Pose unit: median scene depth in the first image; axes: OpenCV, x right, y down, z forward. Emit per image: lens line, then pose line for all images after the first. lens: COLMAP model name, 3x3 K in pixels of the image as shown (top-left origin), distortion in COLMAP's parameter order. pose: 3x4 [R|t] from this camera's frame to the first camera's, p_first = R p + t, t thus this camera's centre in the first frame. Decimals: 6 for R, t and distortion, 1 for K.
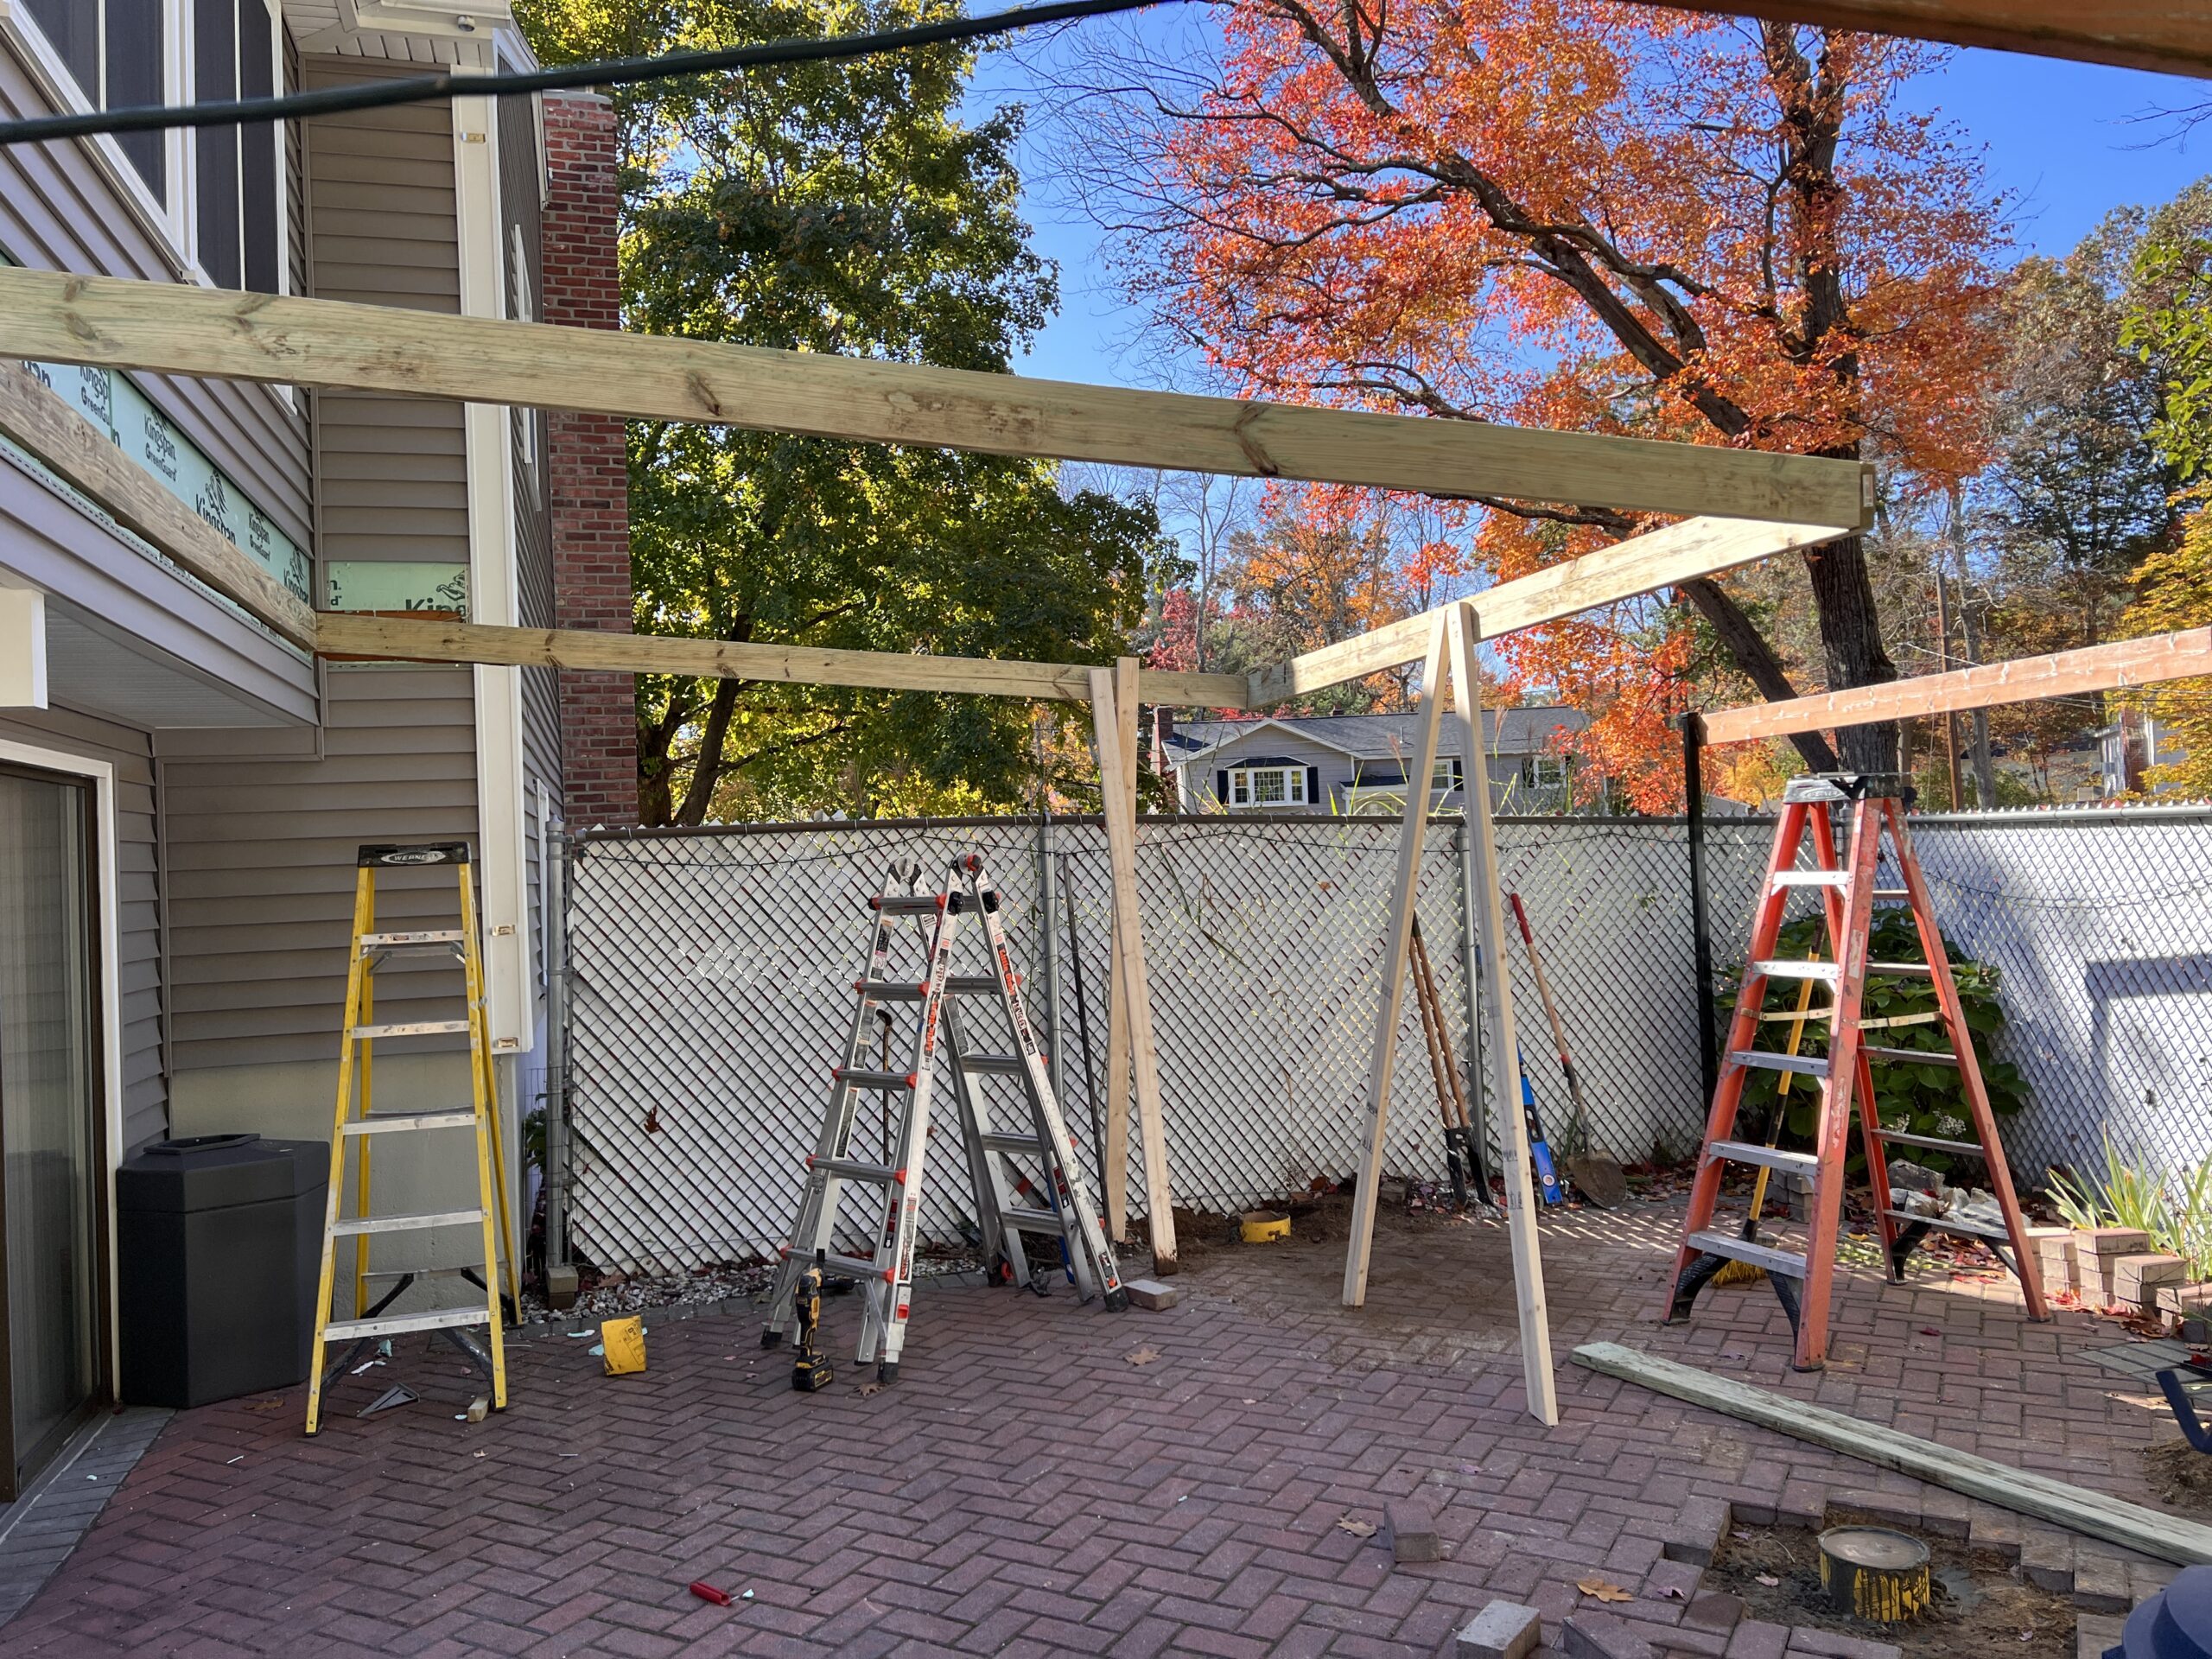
lens RADIAL K [[1656.7, 0, 1115.7], [0, 1656.7, 814.1], [0, 0, 1]] dist [0.058702, -0.064032]
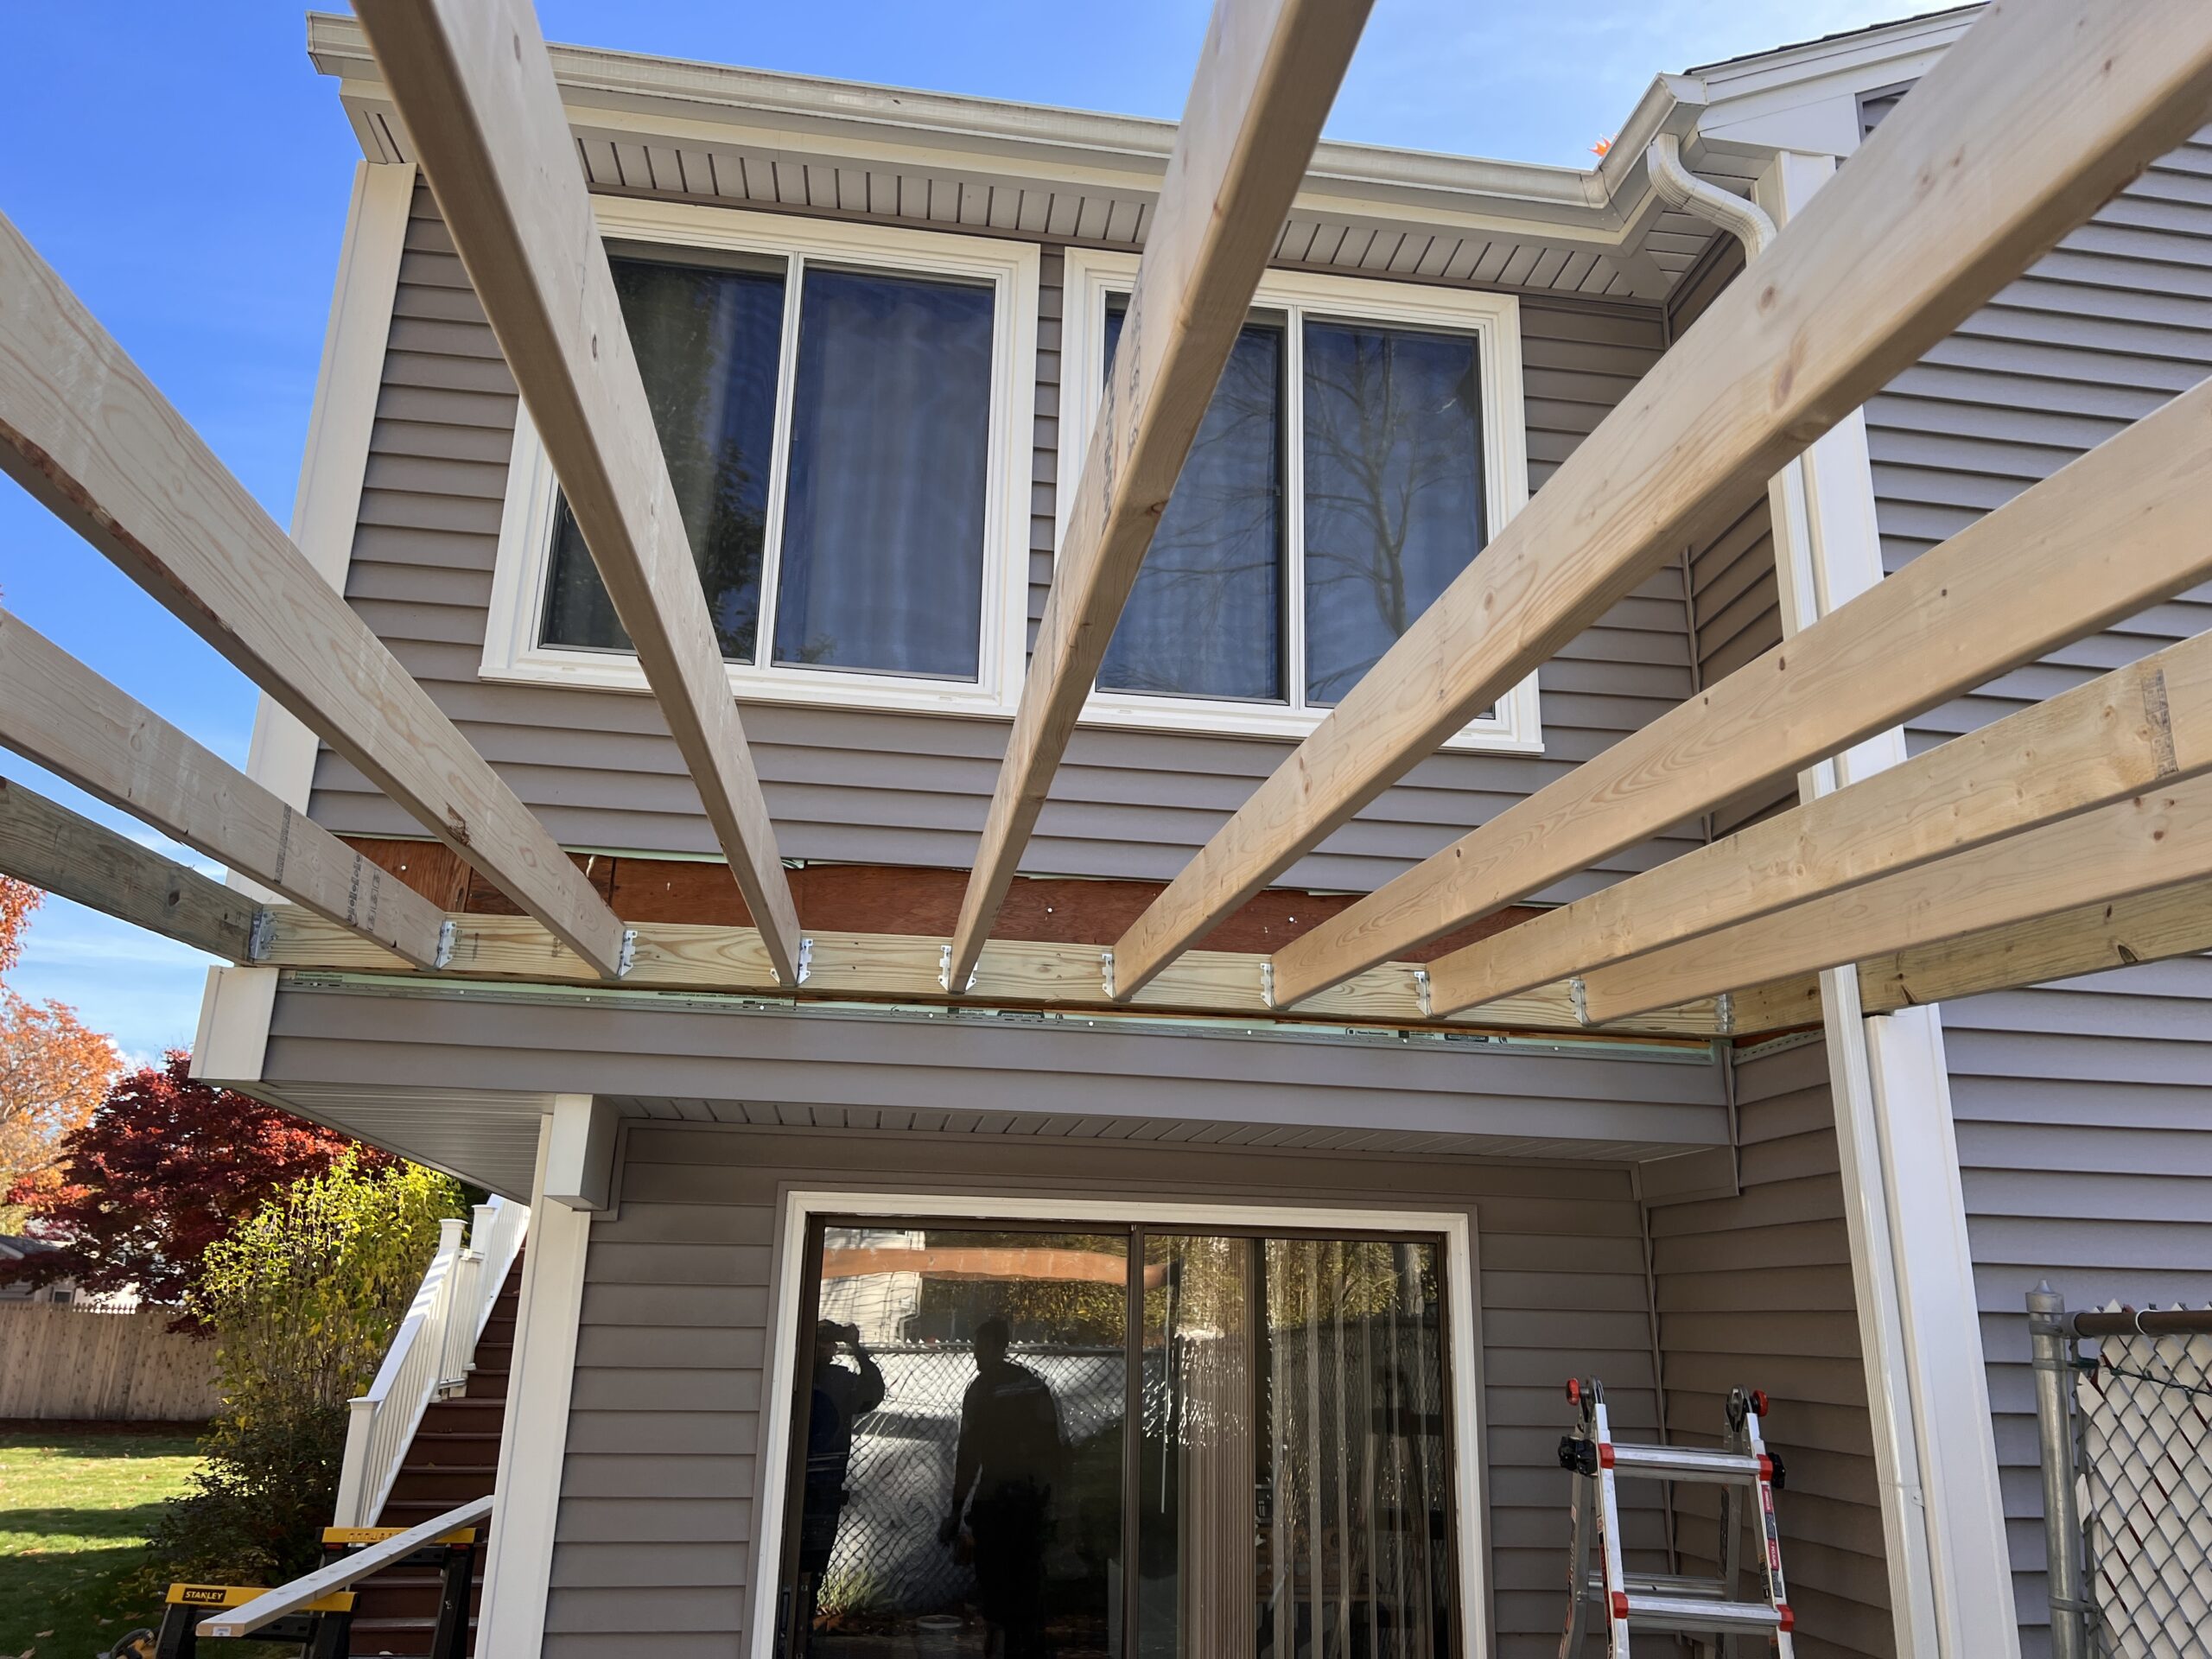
lens RADIAL K [[1656.7, 0, 1123.7], [0, 1656.7, 828.4], [0, 0, 1]] dist [0.058702, -0.064032]
pose [[-0.132196, -0.249386, -0.959339, 0.246695], [0.009441, 0.967472, -0.252801, -0.006142], [0.991179, -0.042477, -0.125541, 0.796102]]
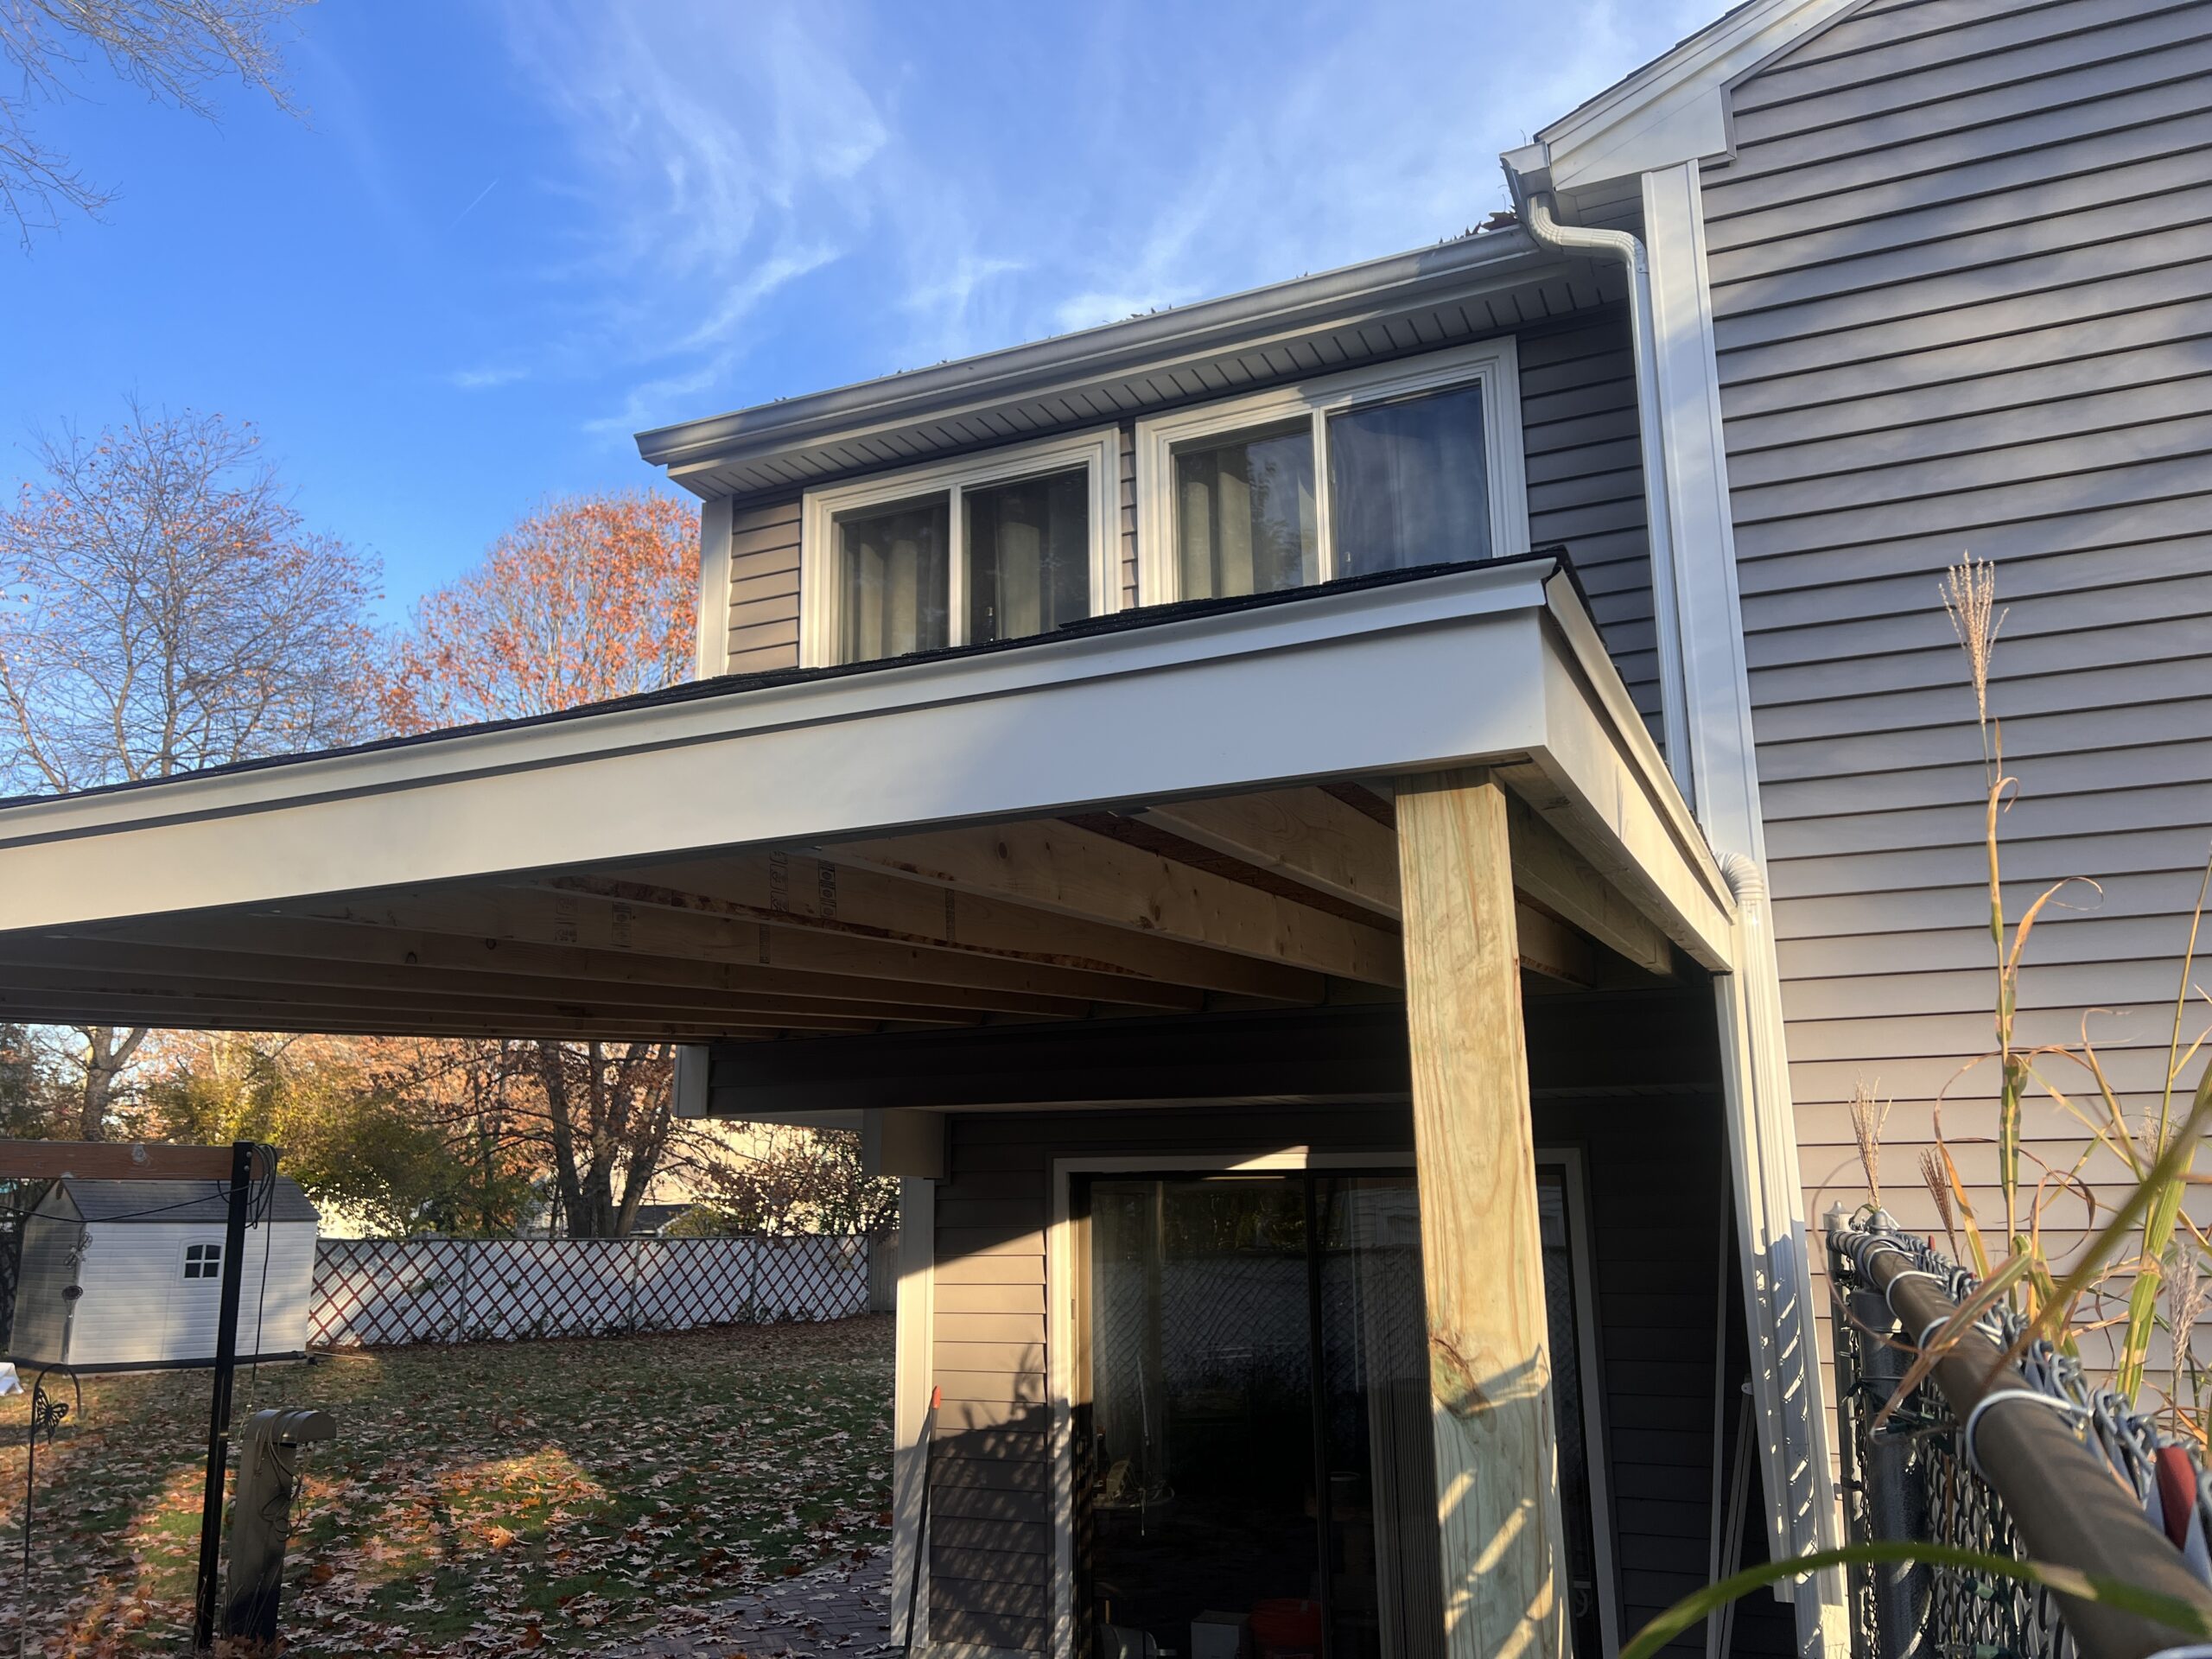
lens RADIAL K [[1656.7, 0, 1106.6], [0, 1656.7, 838.7], [0, 0, 1]] dist [0.058702, -0.064032]
pose [[-0.632254, -0.117983, -0.765725, 0.305510], [0.062814, 0.977277, -0.202444, -0.021095], [0.772210, -0.176094, -0.610477, 1.200907]]
